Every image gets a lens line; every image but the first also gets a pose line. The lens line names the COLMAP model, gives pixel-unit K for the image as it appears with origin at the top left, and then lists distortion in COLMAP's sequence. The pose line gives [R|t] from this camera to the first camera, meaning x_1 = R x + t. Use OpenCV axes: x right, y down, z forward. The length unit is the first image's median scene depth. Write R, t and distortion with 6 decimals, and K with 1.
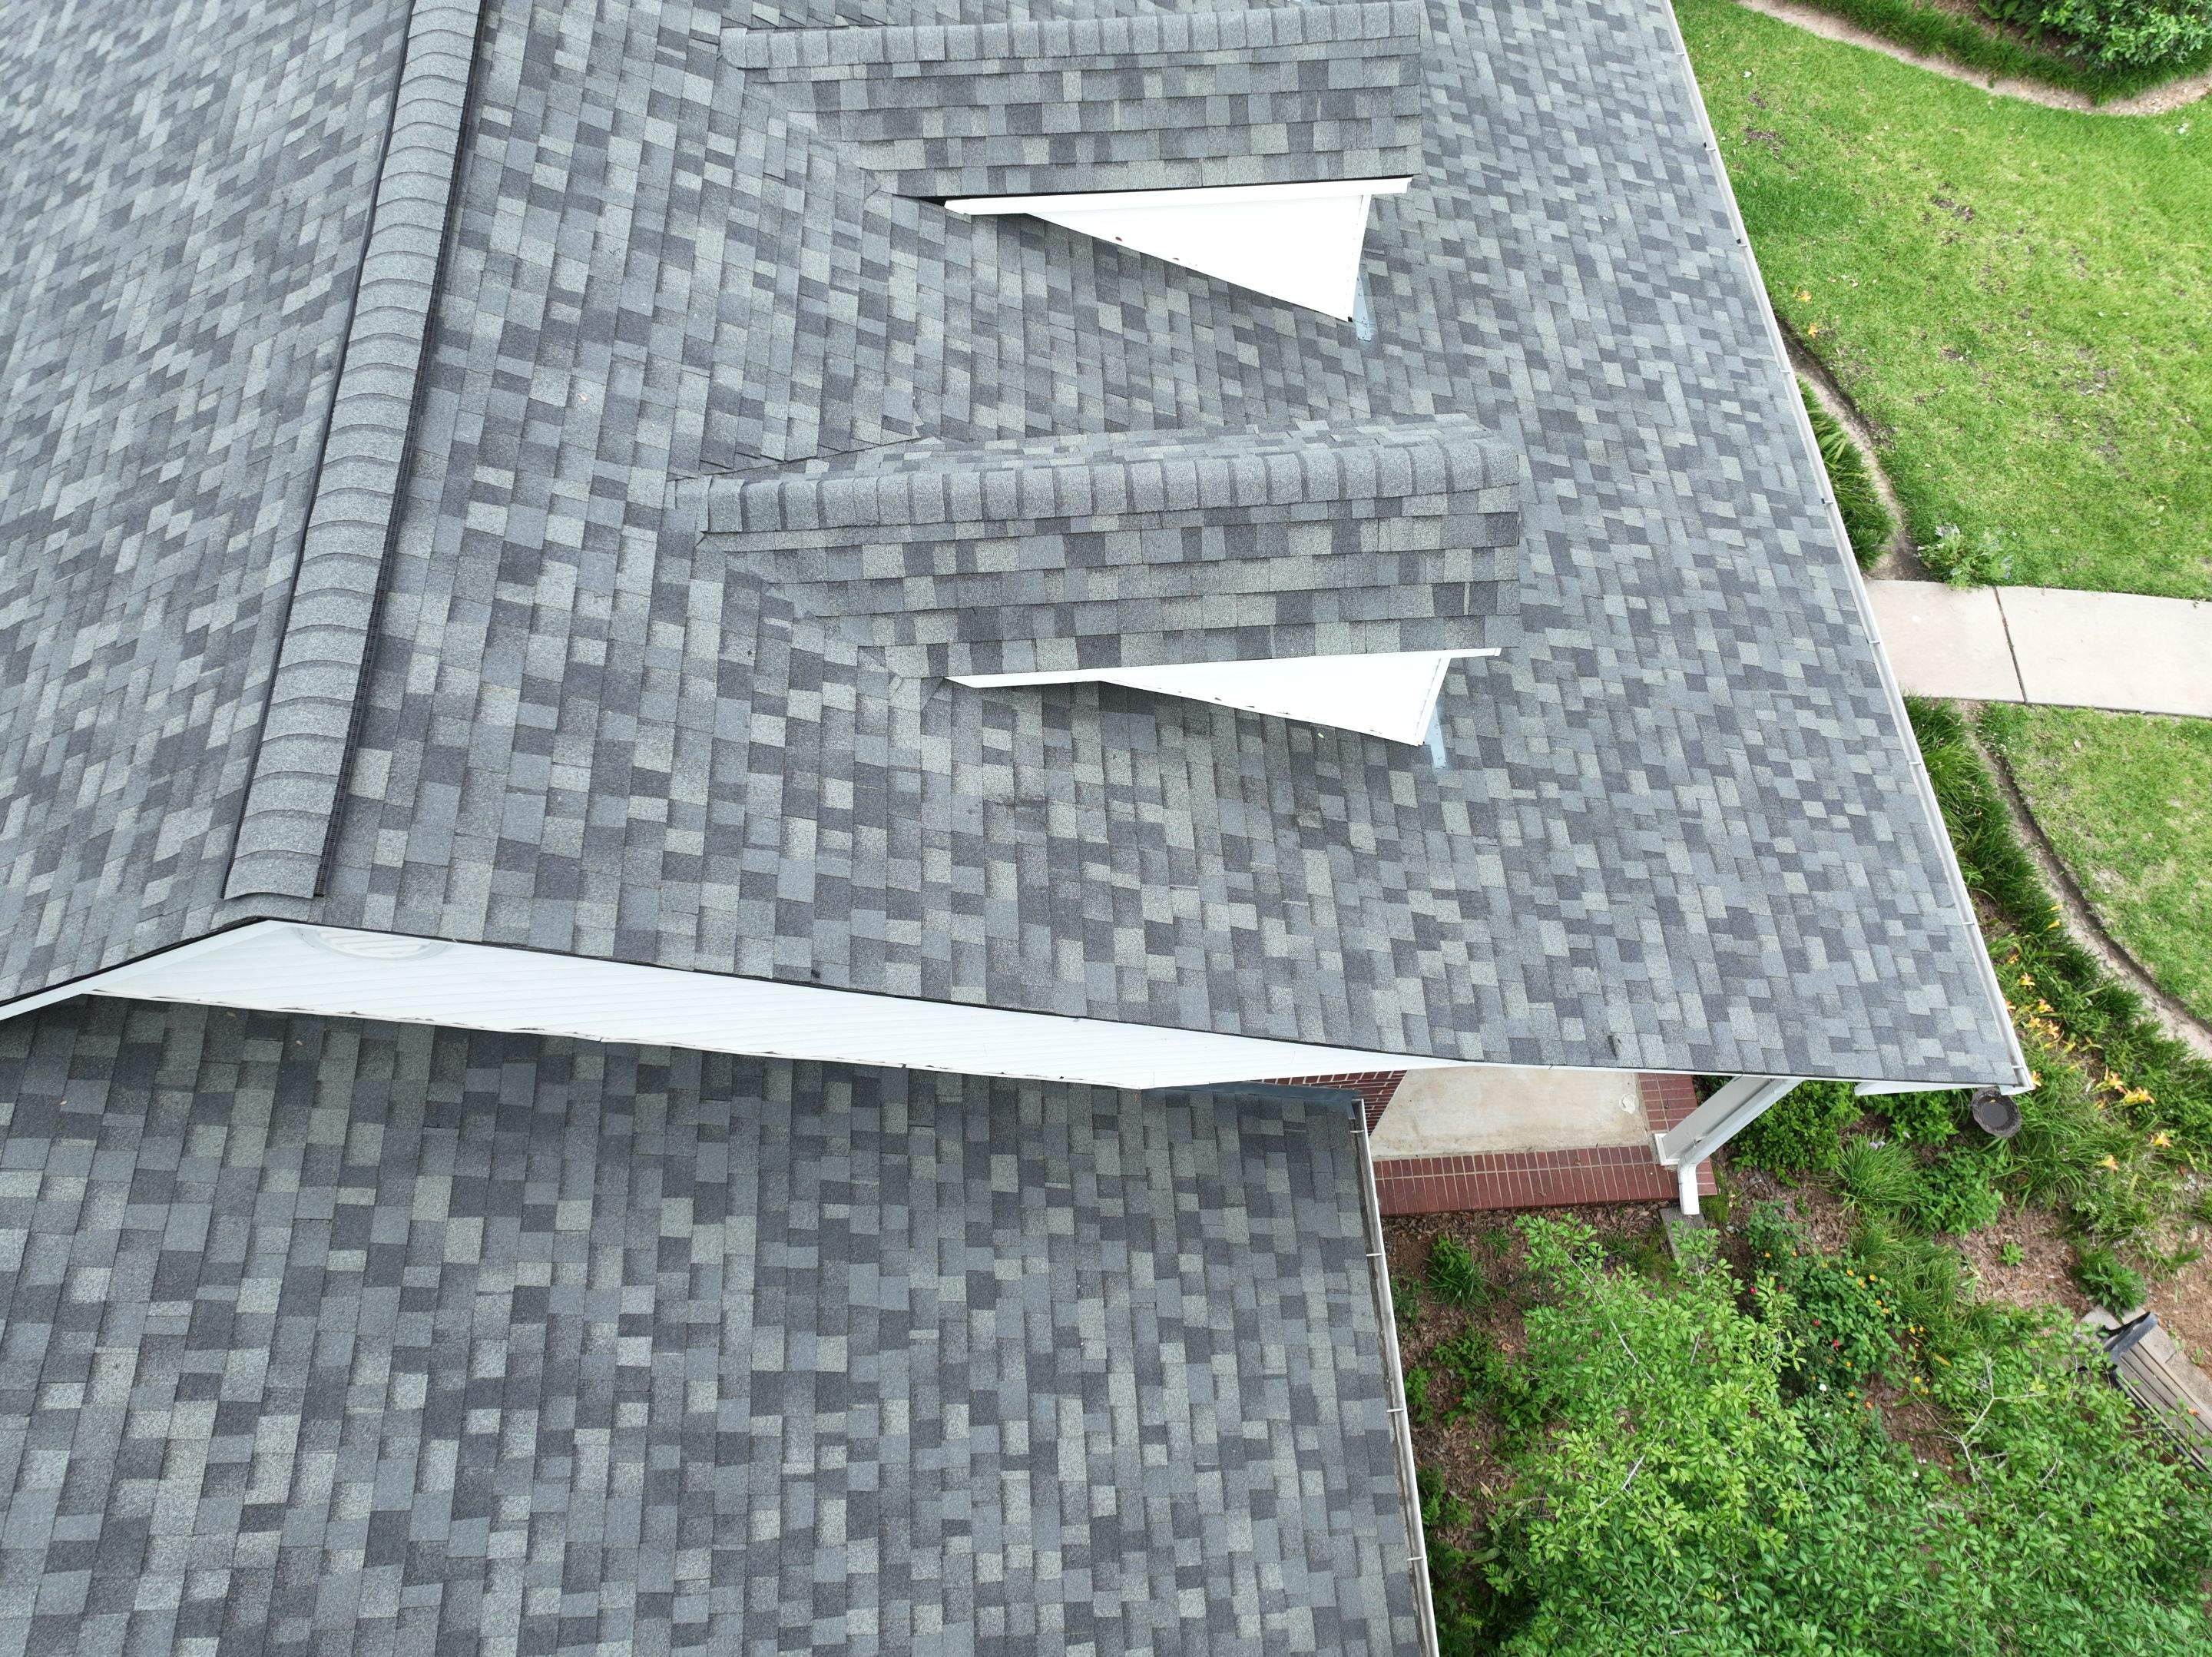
lens RADIAL K [[1553.0, 0, 1103.9], [0, 1553.0, 831.2], [0, 0, 1]] dist [-0.004660, 0.020737]
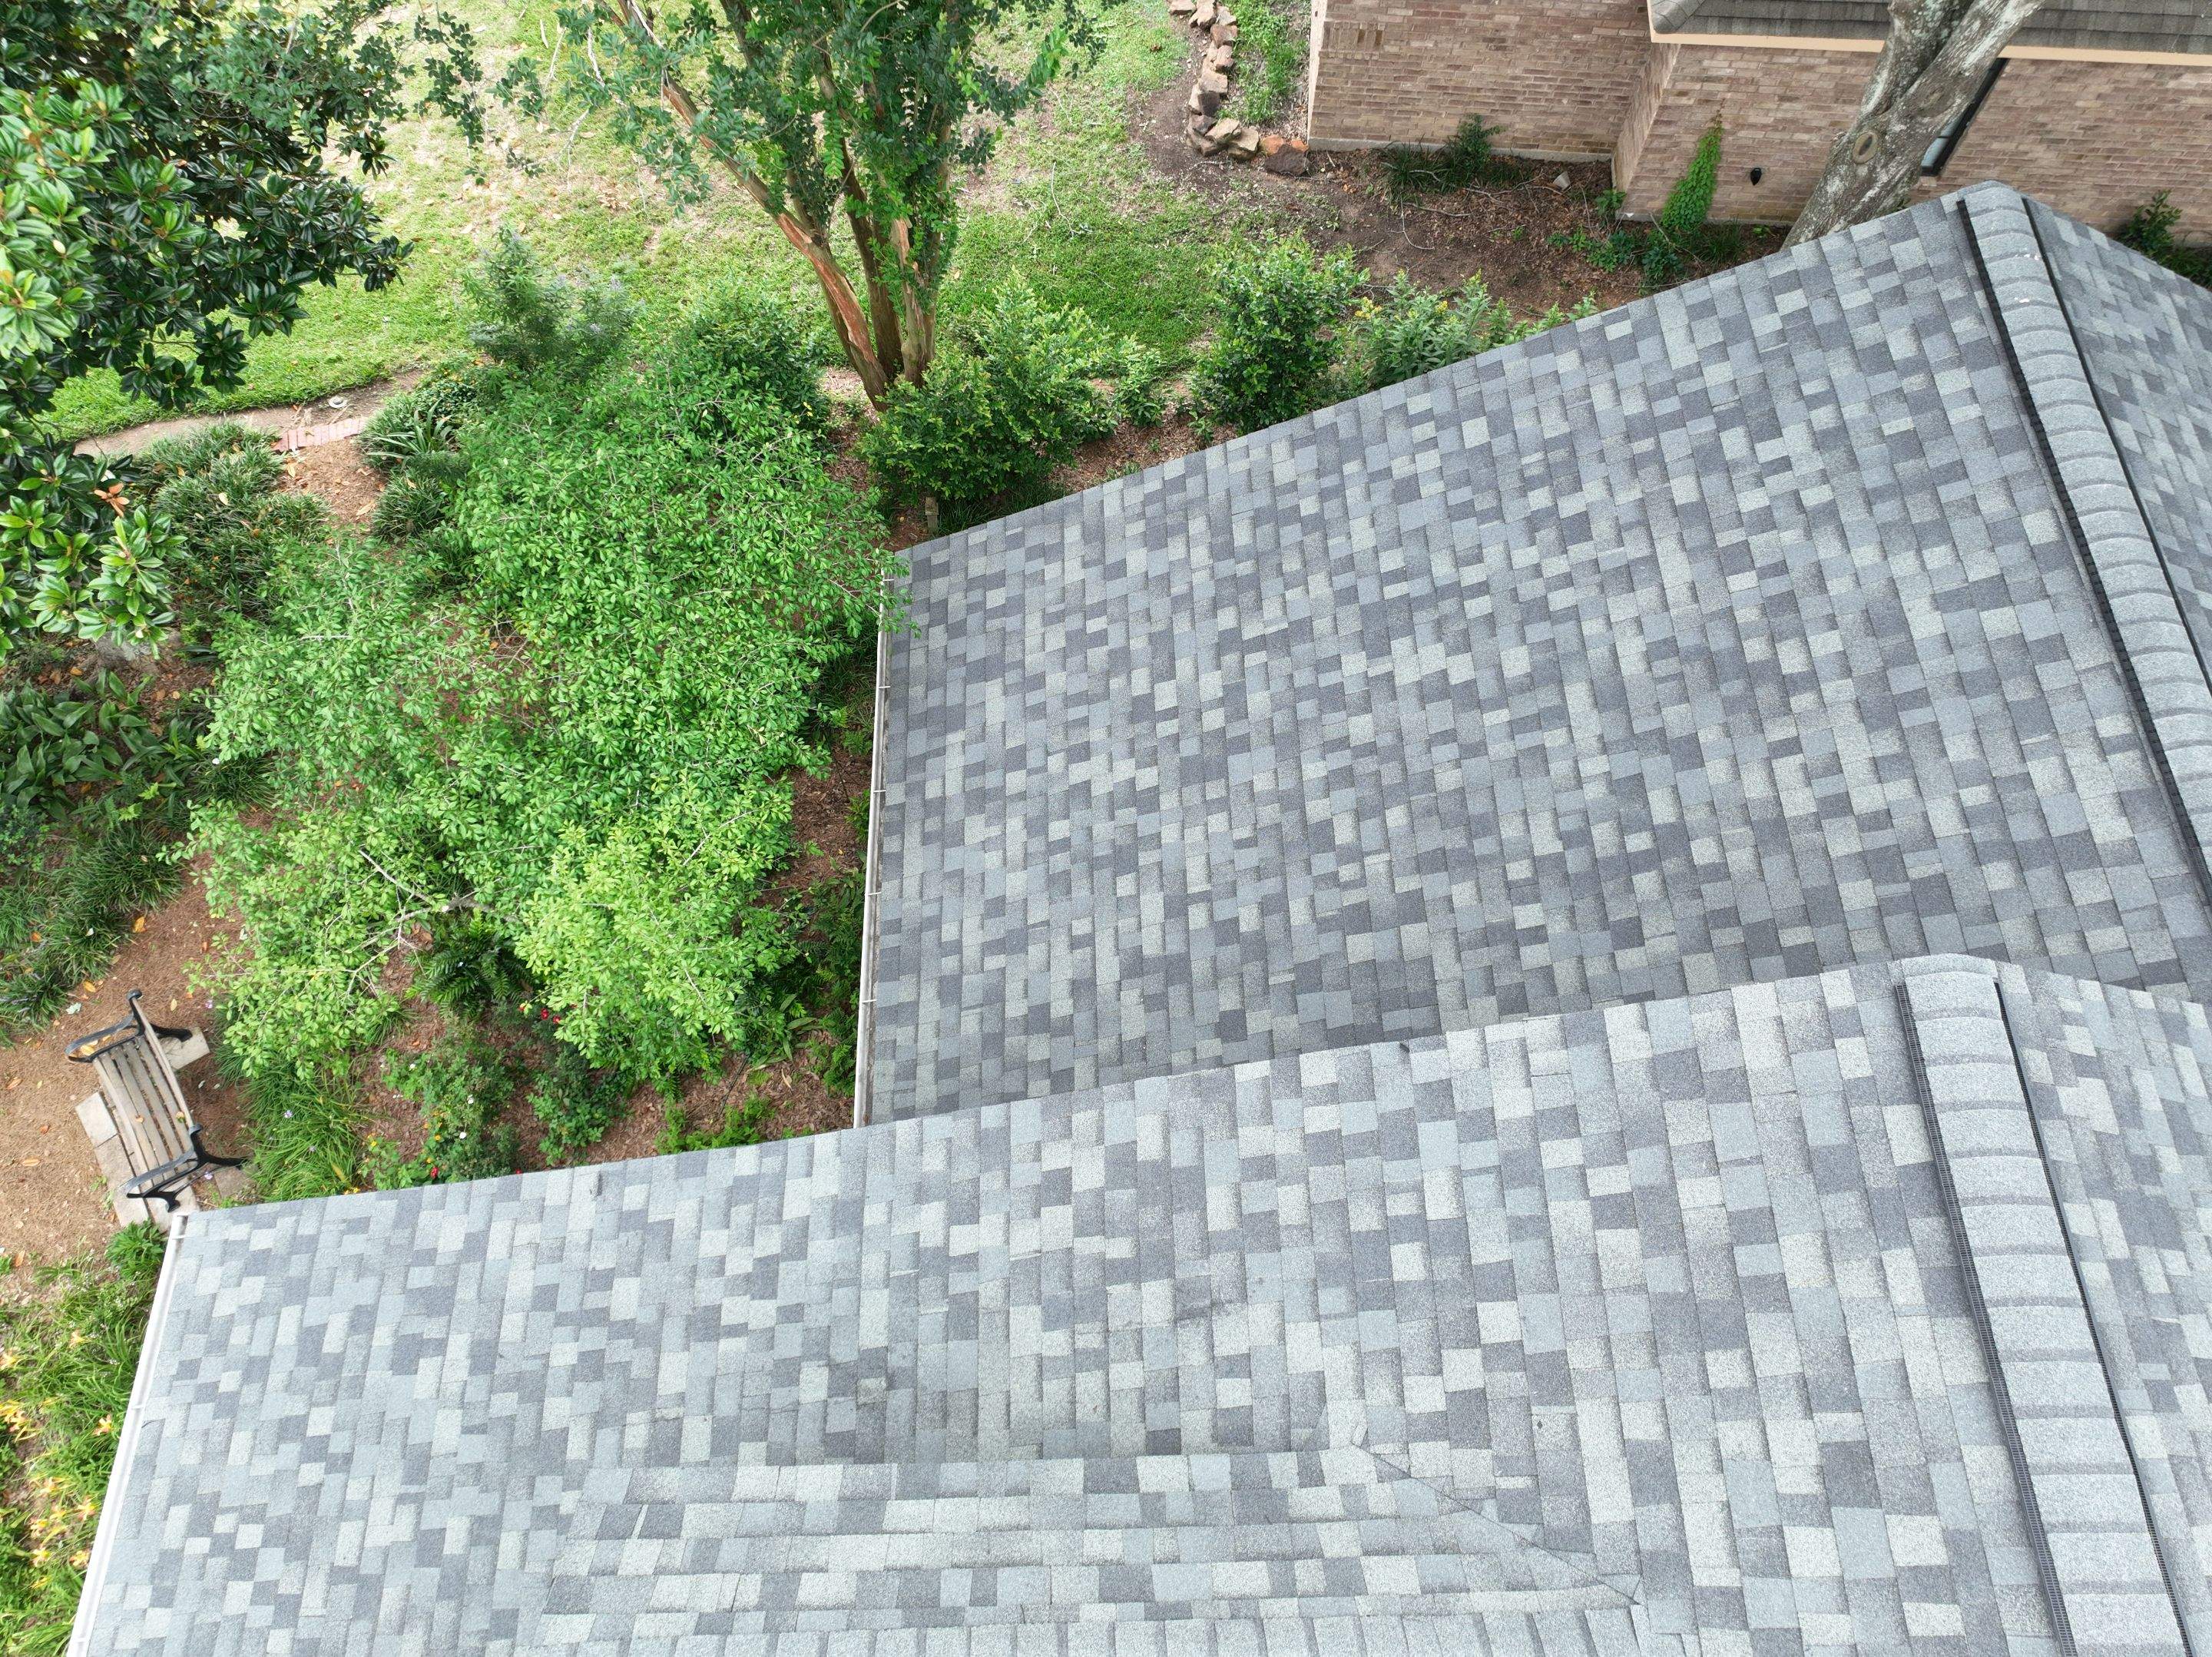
lens RADIAL K [[1553.0, 0, 1102.5], [0, 1553.0, 831.8], [0, 0, 1]] dist [-0.004660, 0.020737]
pose [[-0.999367, -0.028803, 0.020899, -0.005324], [0.034120, -0.608720, 0.792651, -0.487153], [-0.010109, 0.792862, 0.609318, 0.215053]]
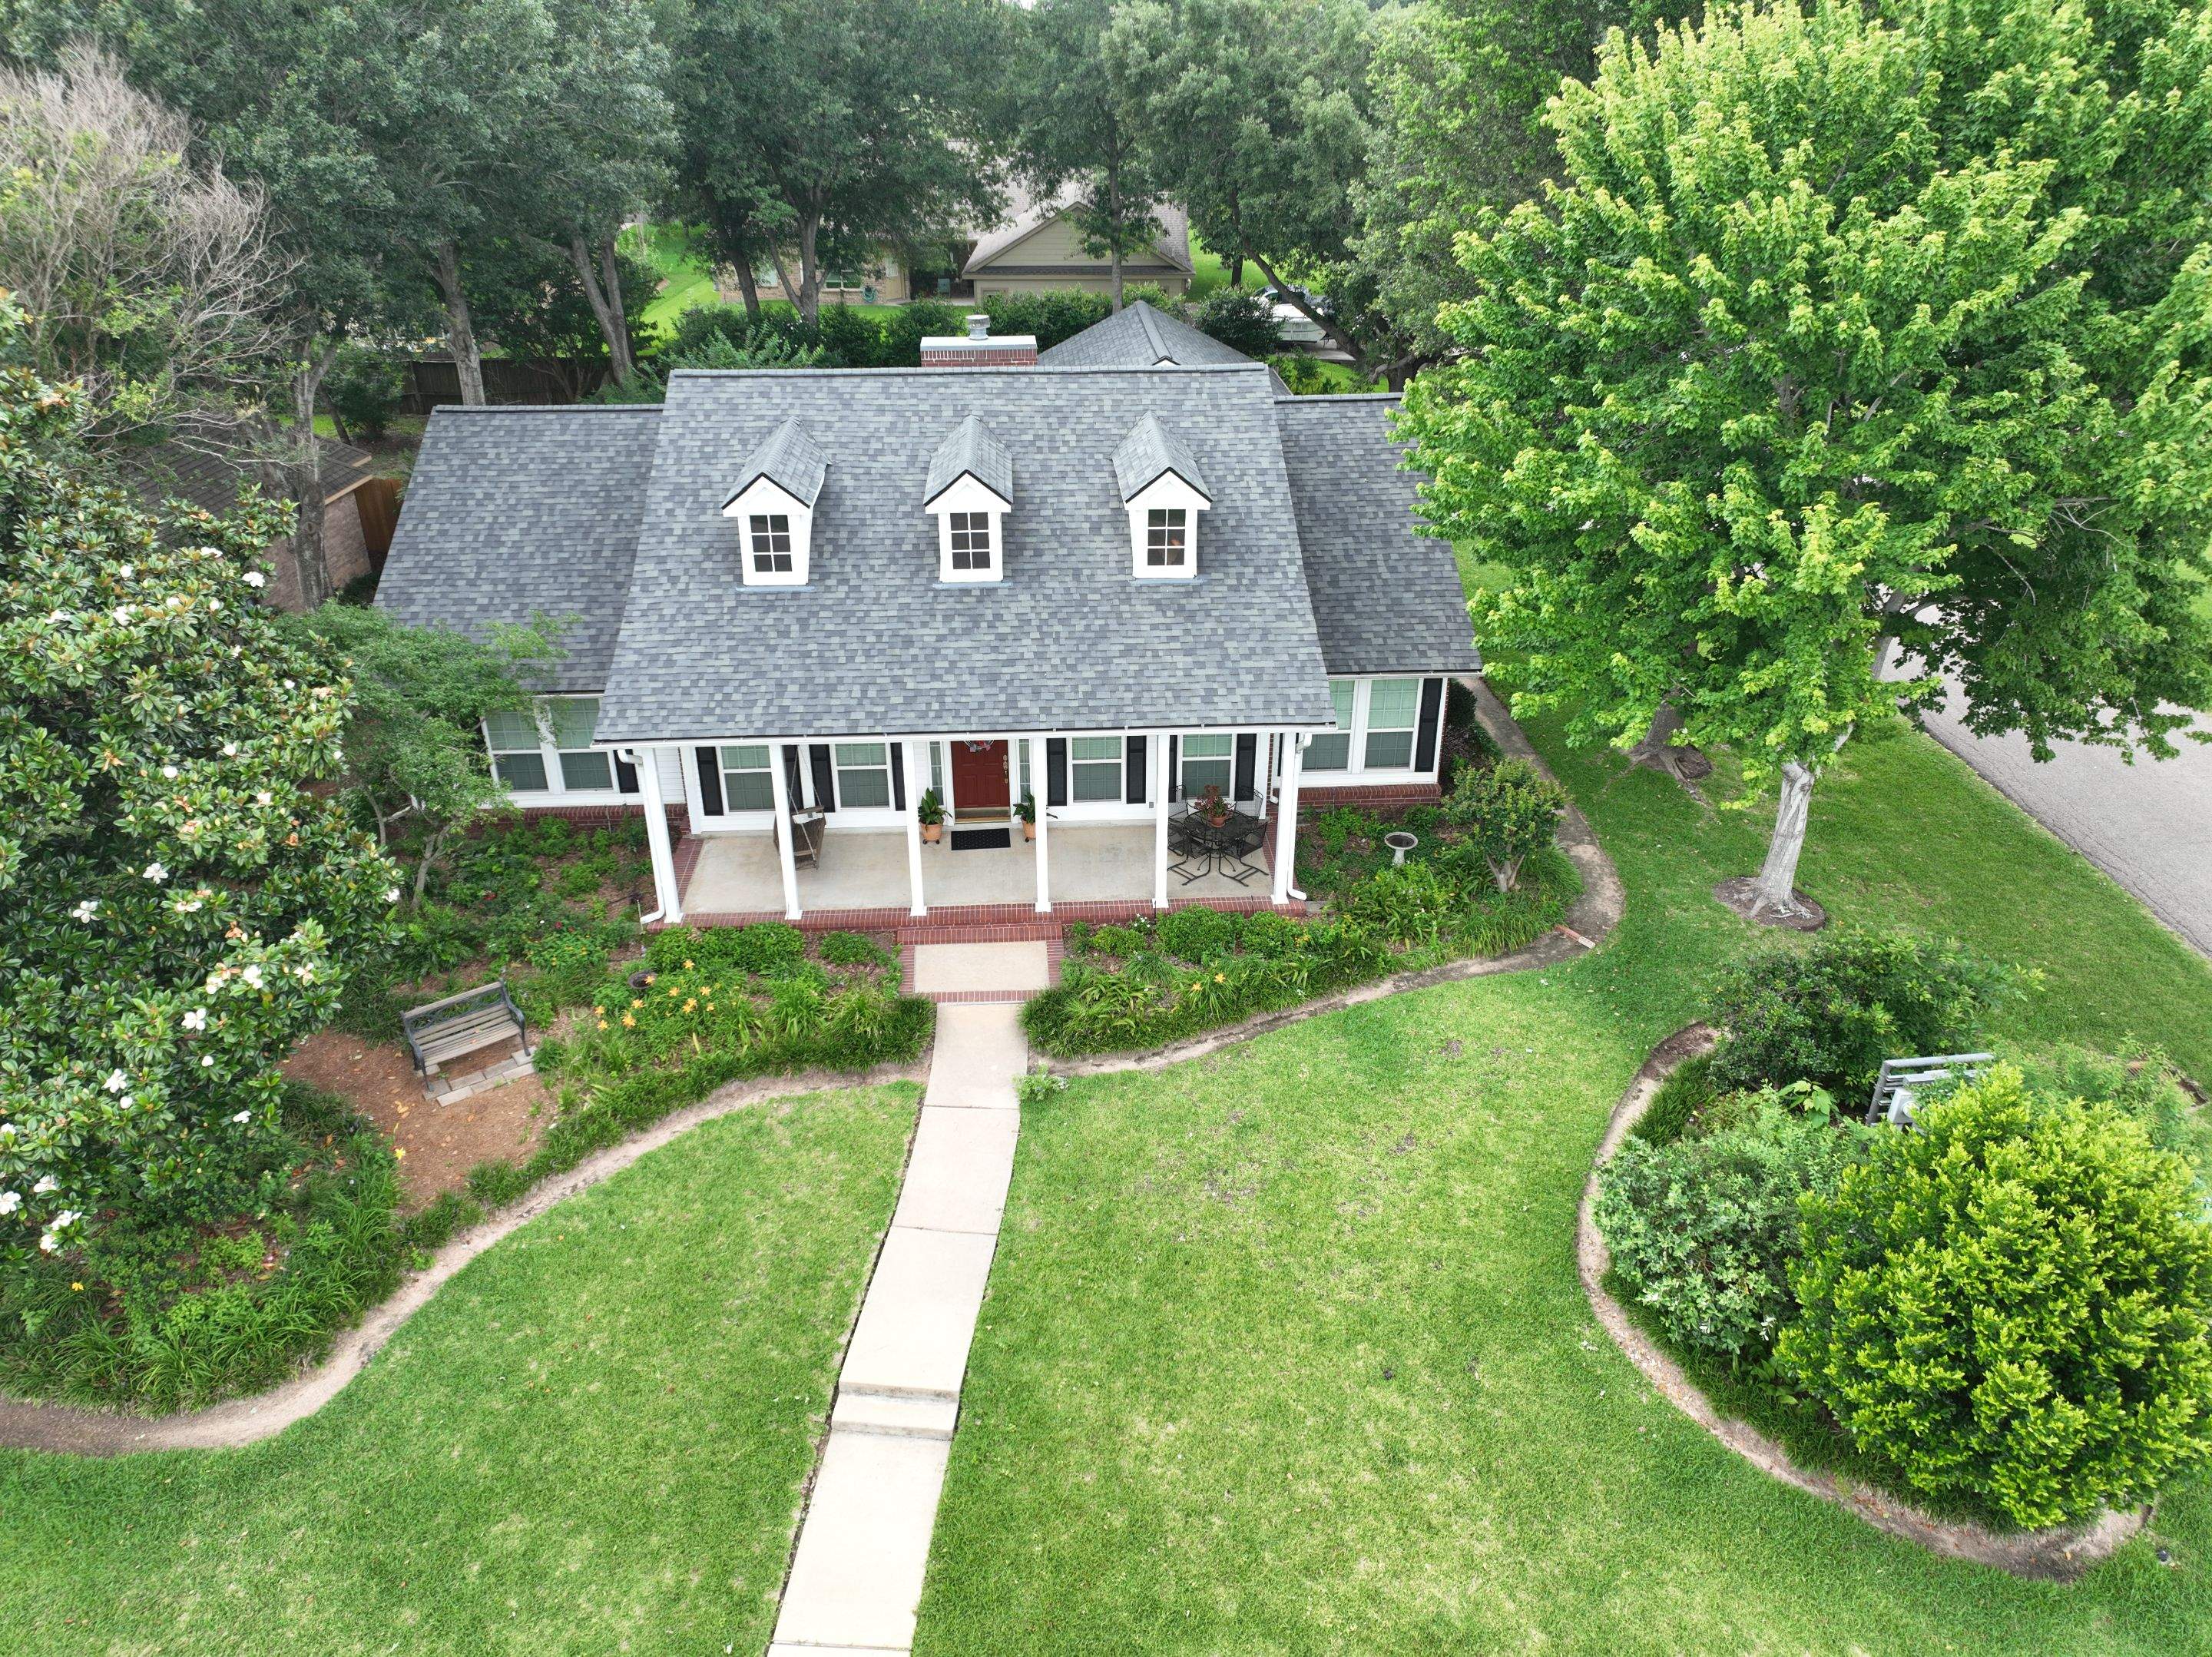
lens RADIAL K [[1553.0, 0, 1104.6], [0, 1553.0, 822.2], [0, 0, 1]] dist [-0.004660, 0.020737]
pose [[-0.000728, 0.466899, -0.884310, 3.084363], [-0.895975, 0.392421, 0.207929, -1.127063], [0.444103, 0.792472, 0.418044, 0.456974]]
